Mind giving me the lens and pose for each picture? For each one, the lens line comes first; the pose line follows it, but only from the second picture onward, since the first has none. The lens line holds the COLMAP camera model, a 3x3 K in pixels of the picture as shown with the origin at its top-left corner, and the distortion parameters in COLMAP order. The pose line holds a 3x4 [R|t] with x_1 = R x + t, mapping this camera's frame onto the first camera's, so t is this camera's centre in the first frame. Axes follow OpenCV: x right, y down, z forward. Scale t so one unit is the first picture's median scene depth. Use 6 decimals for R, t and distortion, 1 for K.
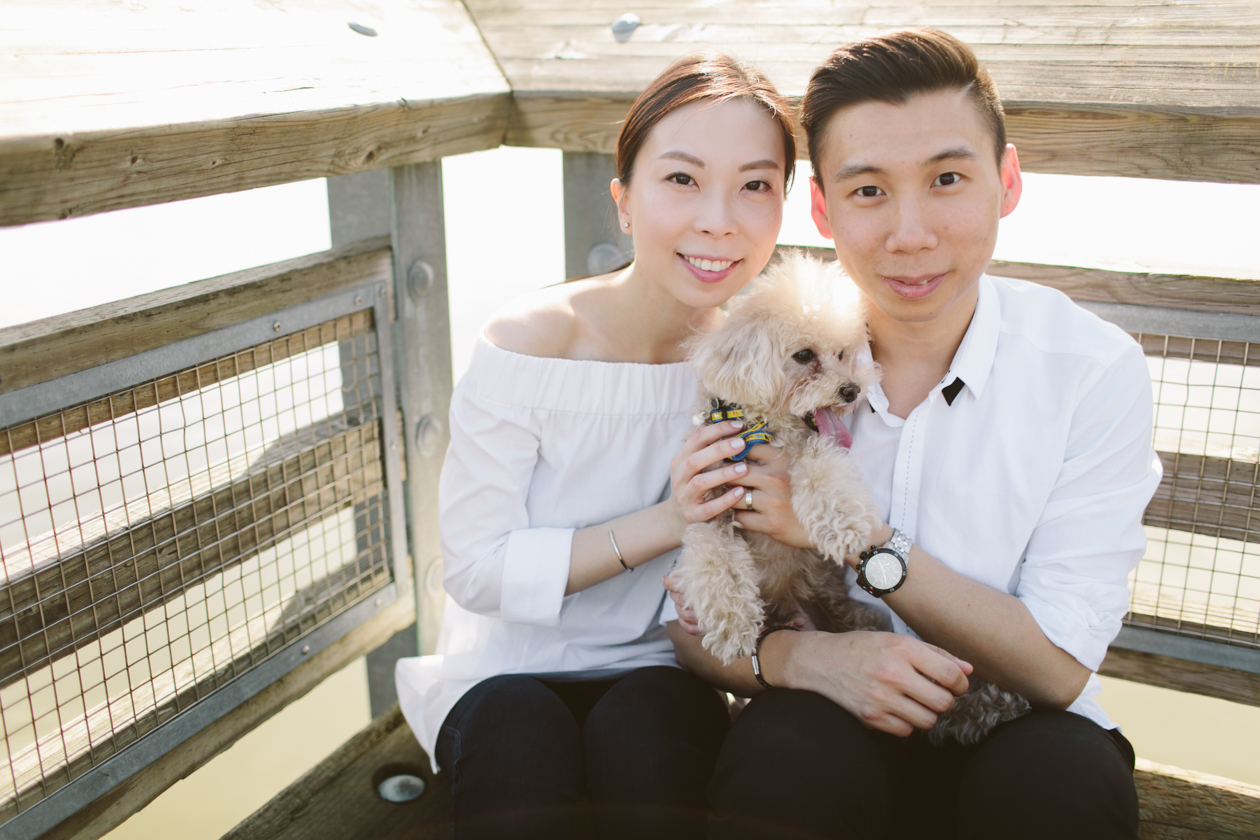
lens RADIAL K [[1229.5, 0, 630.0], [0, 1229.5, 420.0], [0, 0, 1]] dist [-0.044613, 0.019390]
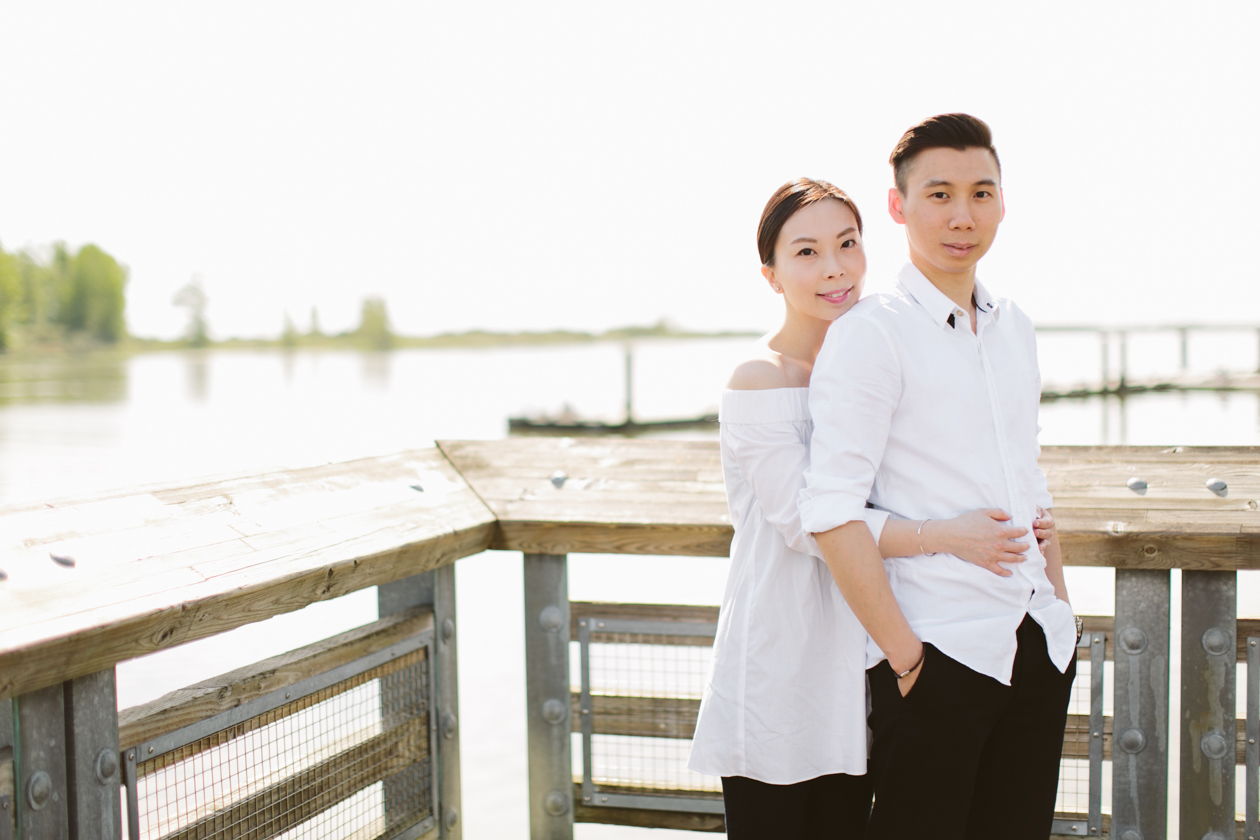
lens RADIAL K [[1815.0, 0, 630.0], [0, 1815.0, 420.0], [0, 0, 1]] dist [-0.107685, -0.010452]
pose [[0.989474, -0.009140, 0.144425, -0.276827], [0.046061, 0.965991, -0.254438, 0.249289], [-0.137188, 0.258412, 0.956244, -1.479212]]
